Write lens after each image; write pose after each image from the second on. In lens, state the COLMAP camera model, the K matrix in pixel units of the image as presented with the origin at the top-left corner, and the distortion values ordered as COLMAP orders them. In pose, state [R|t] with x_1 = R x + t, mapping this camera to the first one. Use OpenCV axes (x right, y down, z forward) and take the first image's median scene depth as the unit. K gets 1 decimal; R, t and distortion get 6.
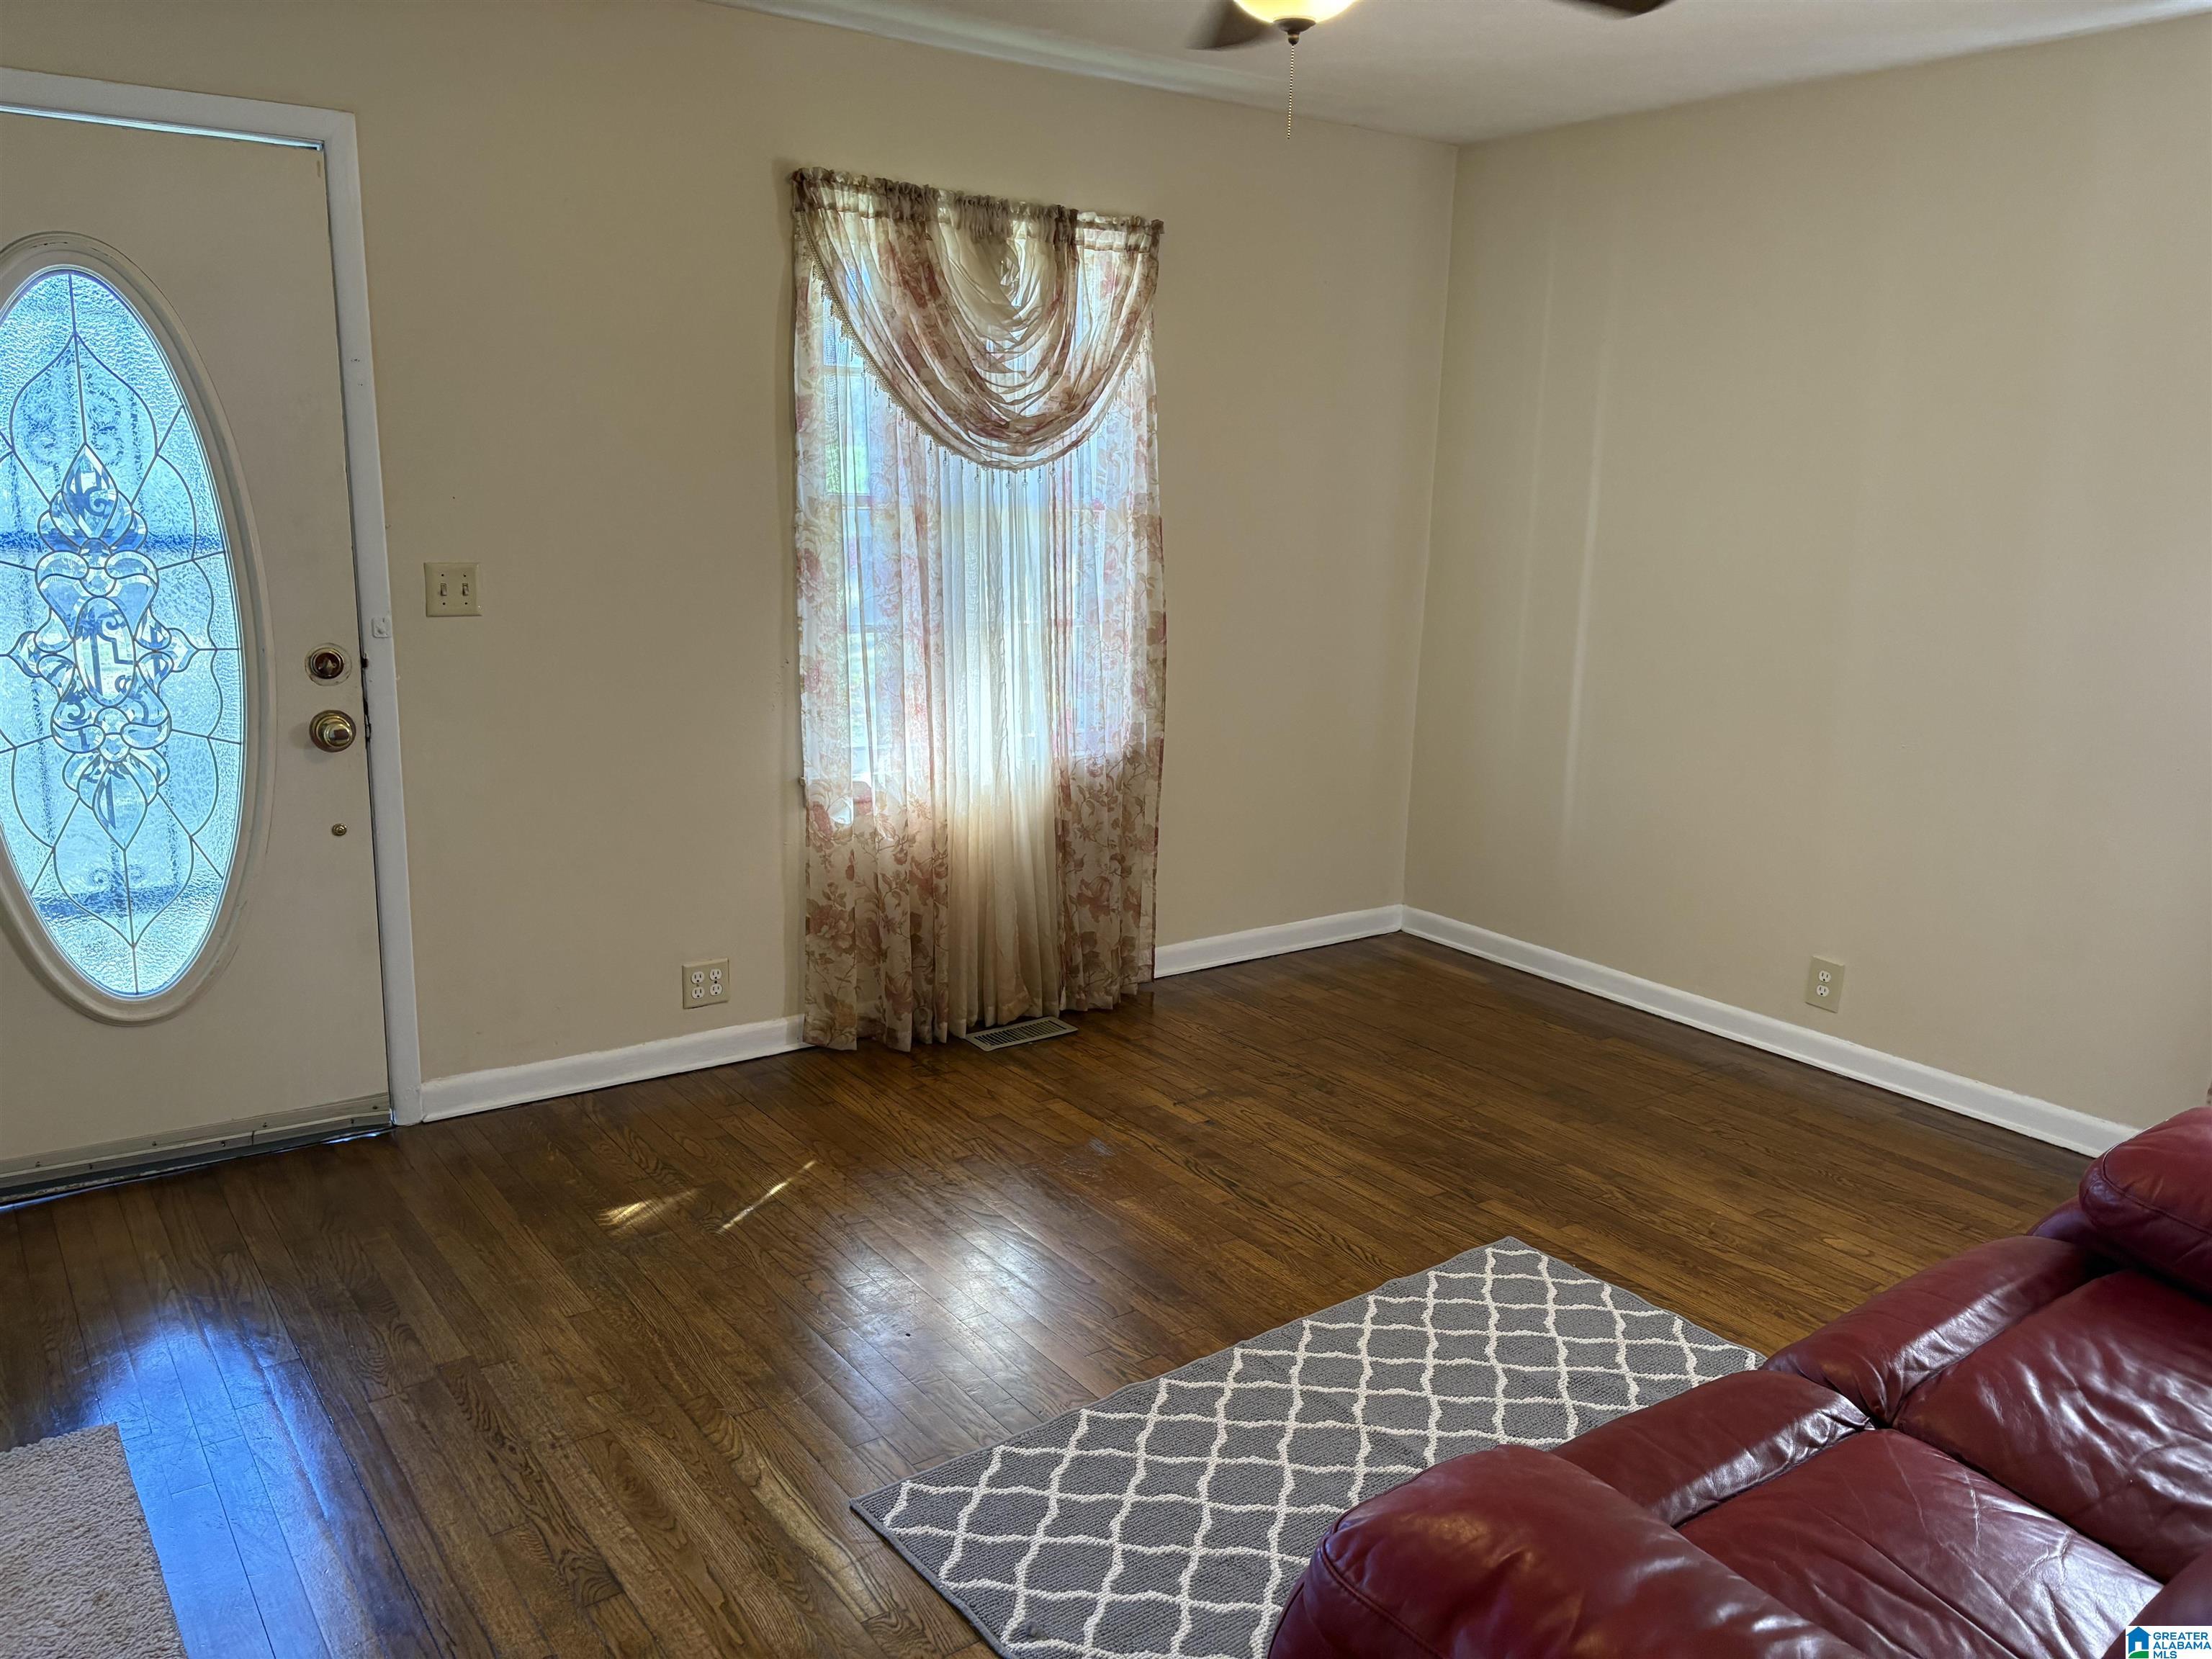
lens RADIAL K [[1674.5, 0, 1115.0], [0, 1674.5, 806.4], [0, 0, 1]] dist [0.051390, -0.035886]
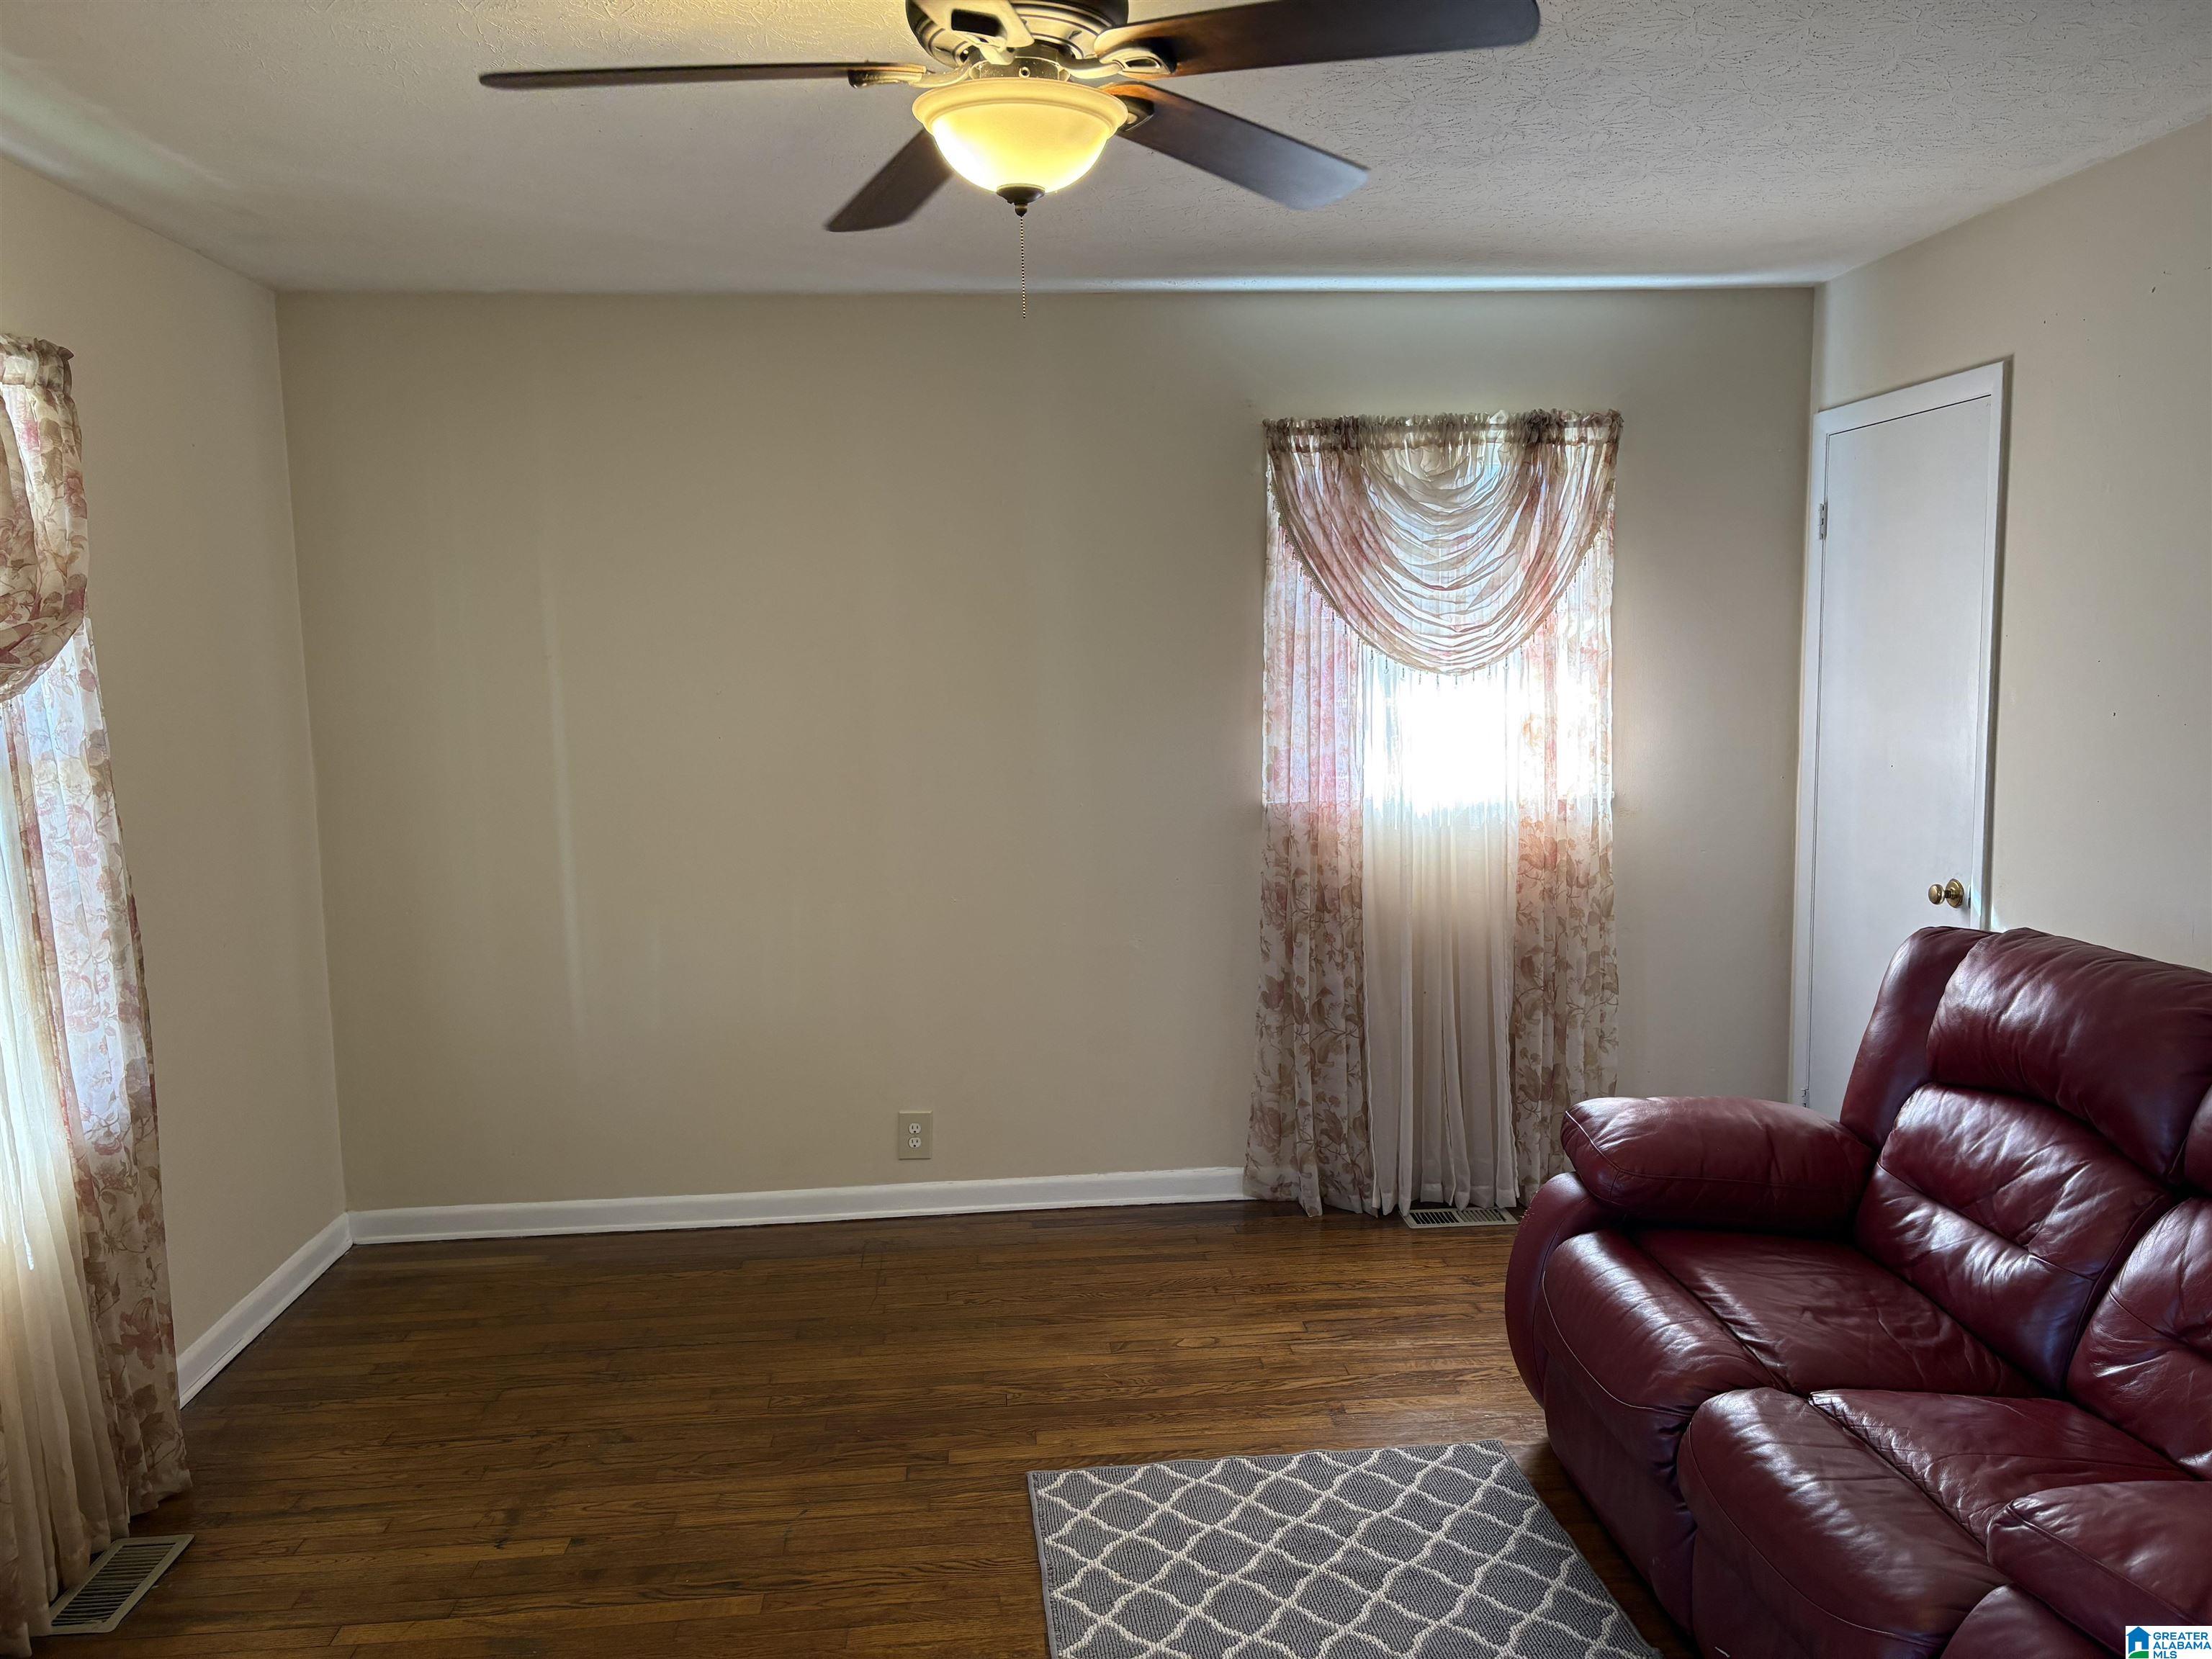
lens RADIAL K [[1674.5, 0, 1106.4], [0, 1674.5, 805.2], [0, 0, 1]] dist [0.051390, -0.035886]
pose [[0.525527, -0.120038, 0.842266, -0.399018], [0.205909, 0.978510, 0.010979, -0.089100], [-0.825483, 0.167661, 0.538950, 0.323960]]
